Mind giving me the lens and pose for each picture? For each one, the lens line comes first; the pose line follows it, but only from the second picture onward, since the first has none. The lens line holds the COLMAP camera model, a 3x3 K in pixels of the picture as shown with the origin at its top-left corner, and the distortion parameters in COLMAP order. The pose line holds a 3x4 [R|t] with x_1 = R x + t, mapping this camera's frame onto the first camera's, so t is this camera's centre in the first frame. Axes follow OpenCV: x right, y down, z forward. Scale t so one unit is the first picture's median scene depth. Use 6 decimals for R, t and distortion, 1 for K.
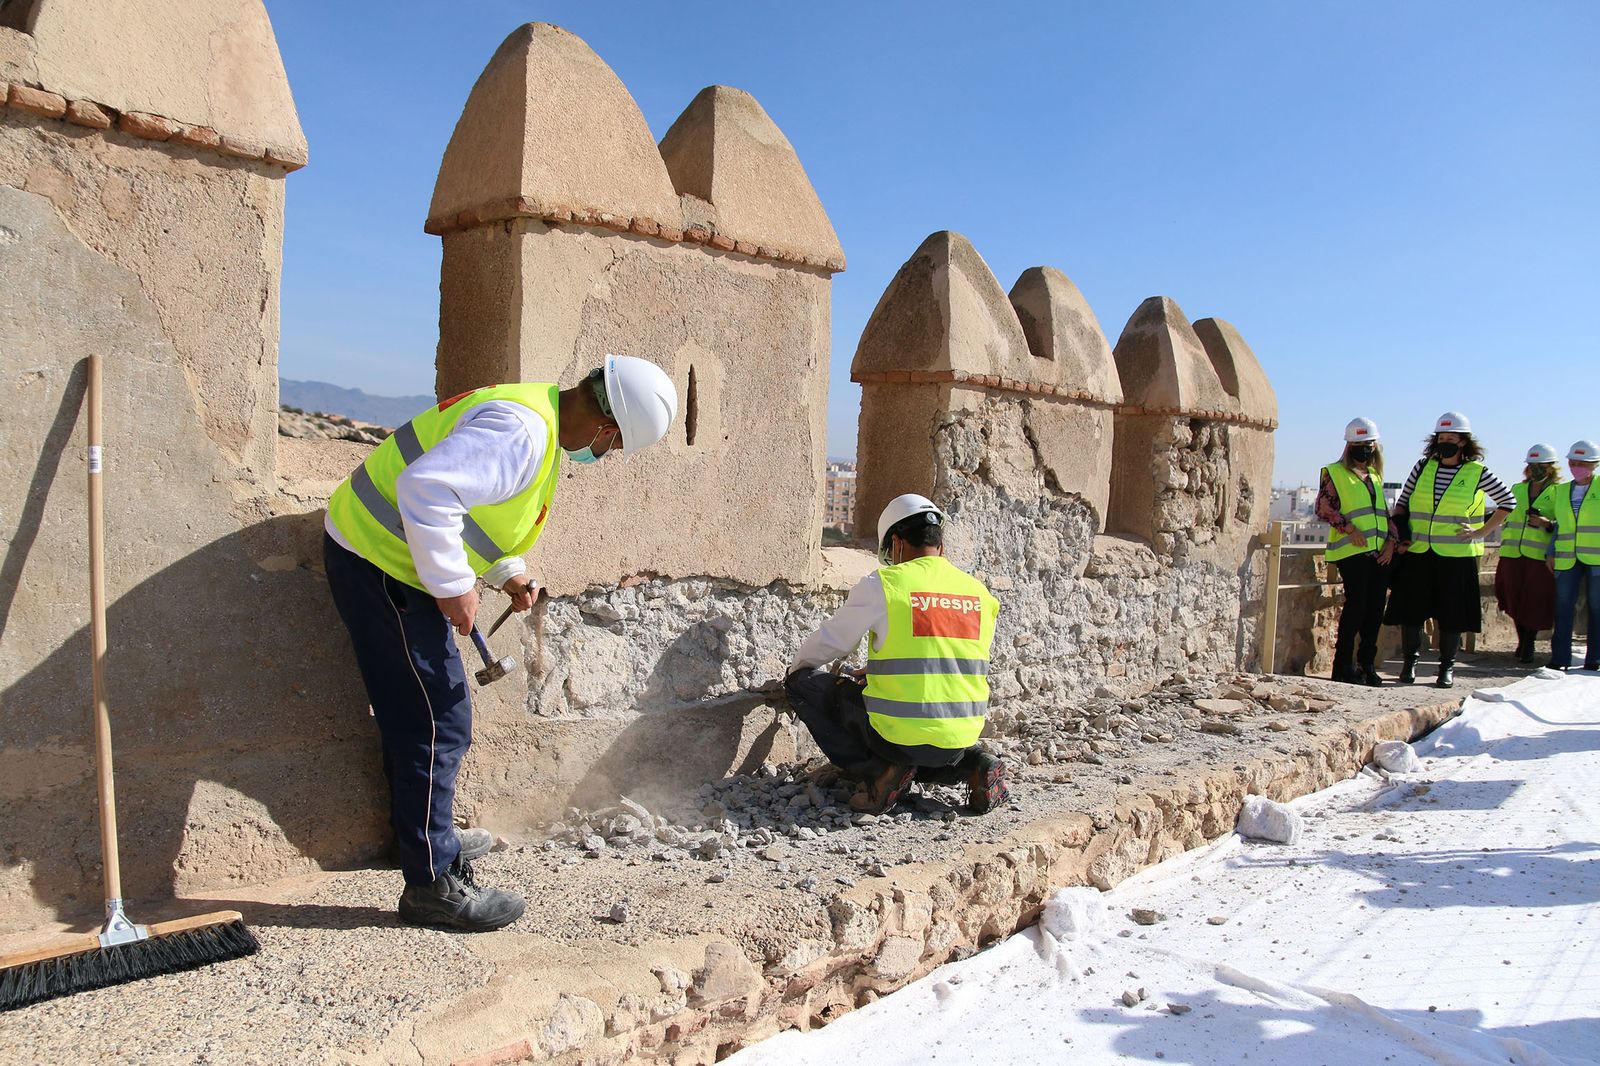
lens RADIAL K [[1246.9, 0, 800.0], [0, 1246.9, 533.0], [0, 0, 1]] dist [-0.125233, 0.113378]
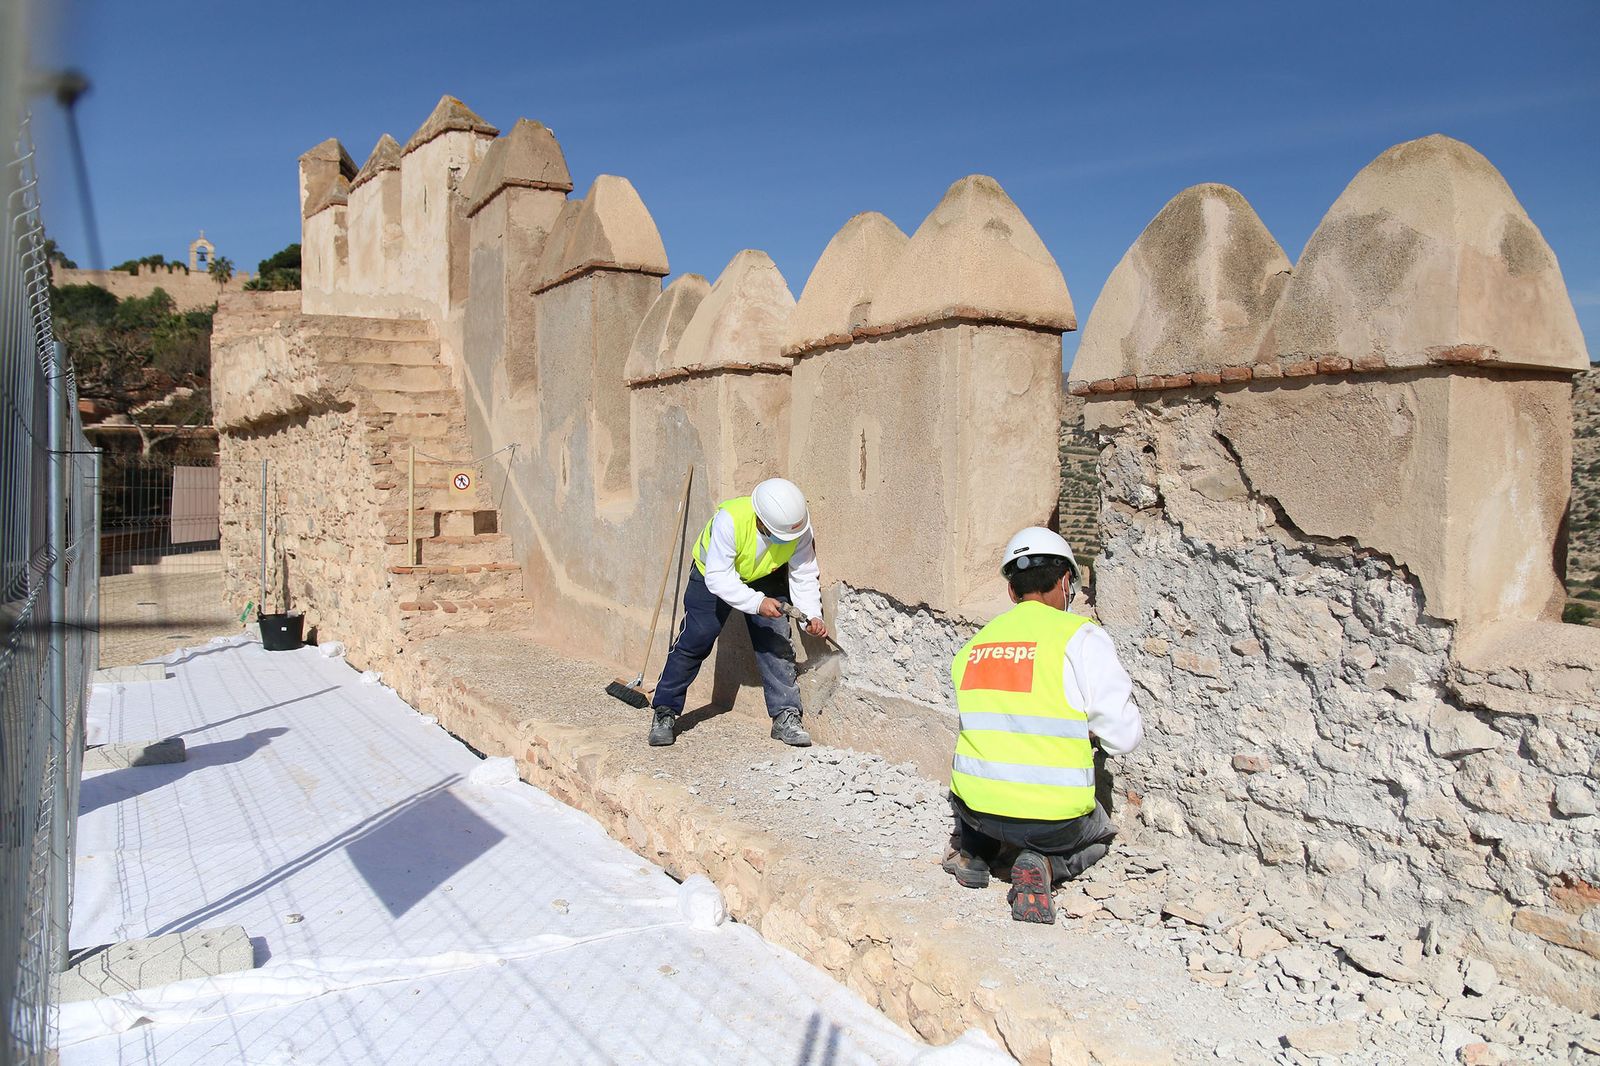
lens RADIAL K [[1246.9, 0, 800.0], [0, 1246.9, 533.0], [0, 0, 1]] dist [-0.125233, 0.113378]
pose [[-0.308592, -0.008277, -0.951158, 1.078028], [-0.064218, 0.997862, 0.012151, -0.032376], [0.949024, 0.064832, -0.308464, 1.215019]]
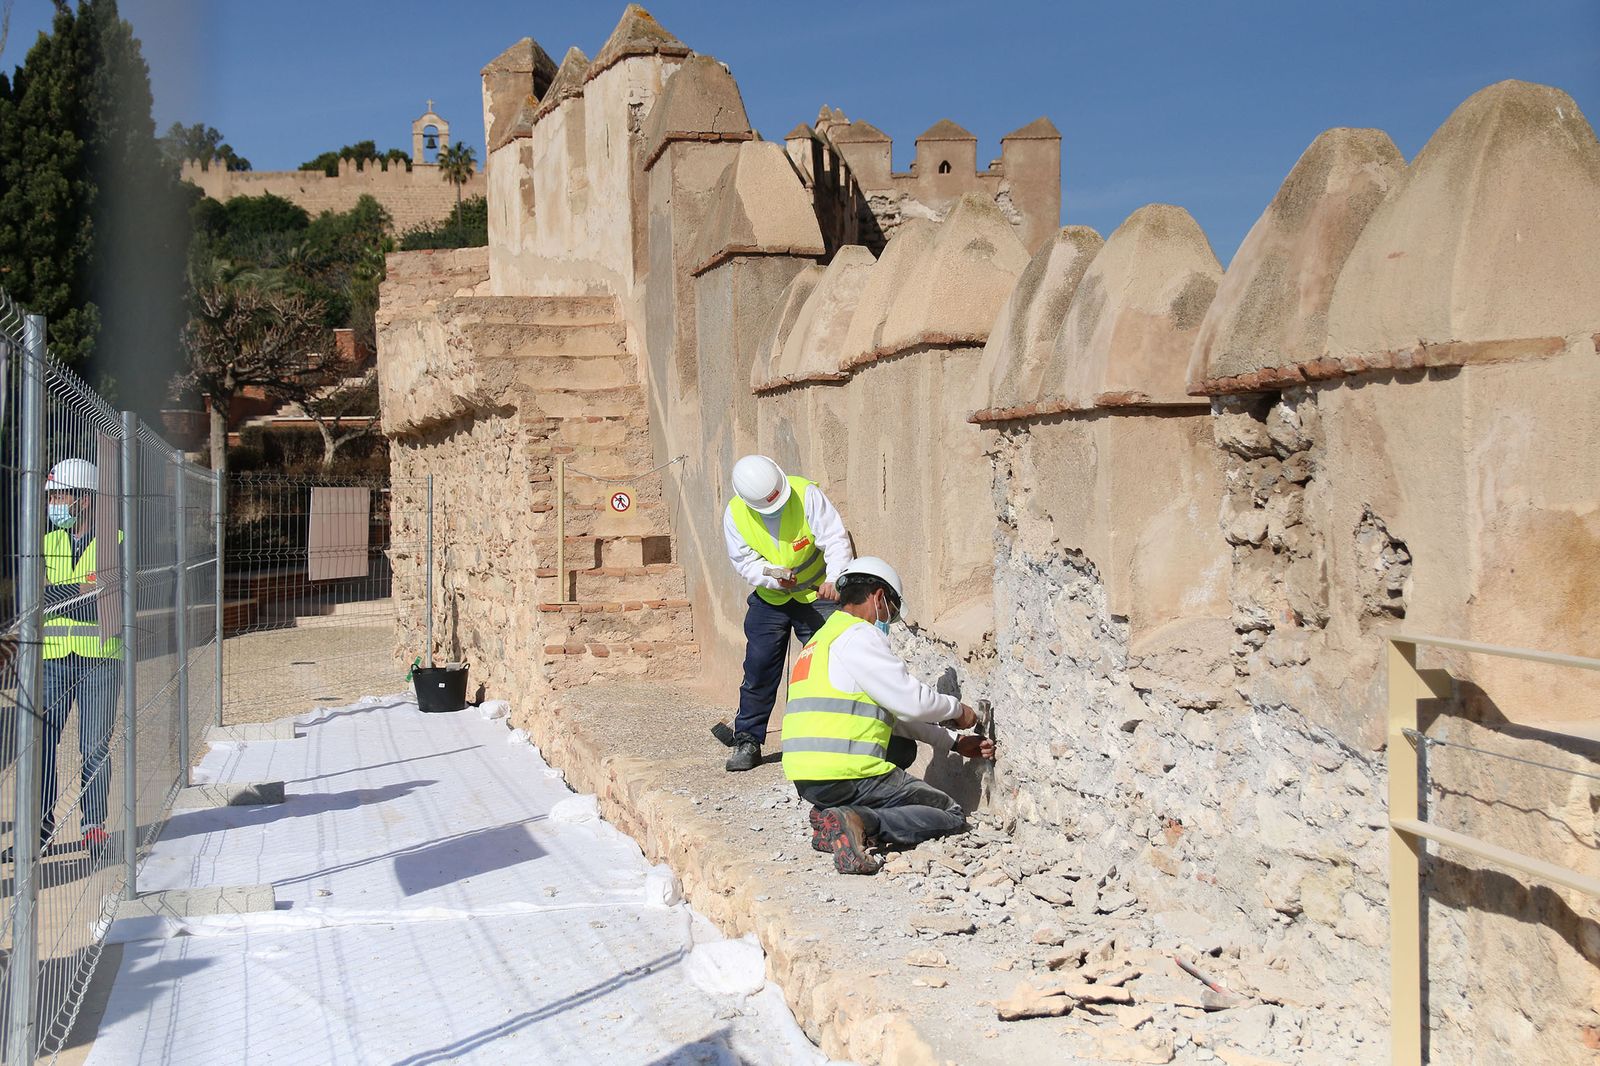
lens RADIAL K [[2137.6, 0, 800.0], [0, 2137.6, 533.0], [0, 0, 1]] dist [0.061081, 0.048140]
pose [[-0.569170, -0.019953, -0.821978, 1.638140], [-0.050361, 0.998674, 0.010630, -0.059434], [0.820676, 0.047446, -0.569421, 1.993936]]
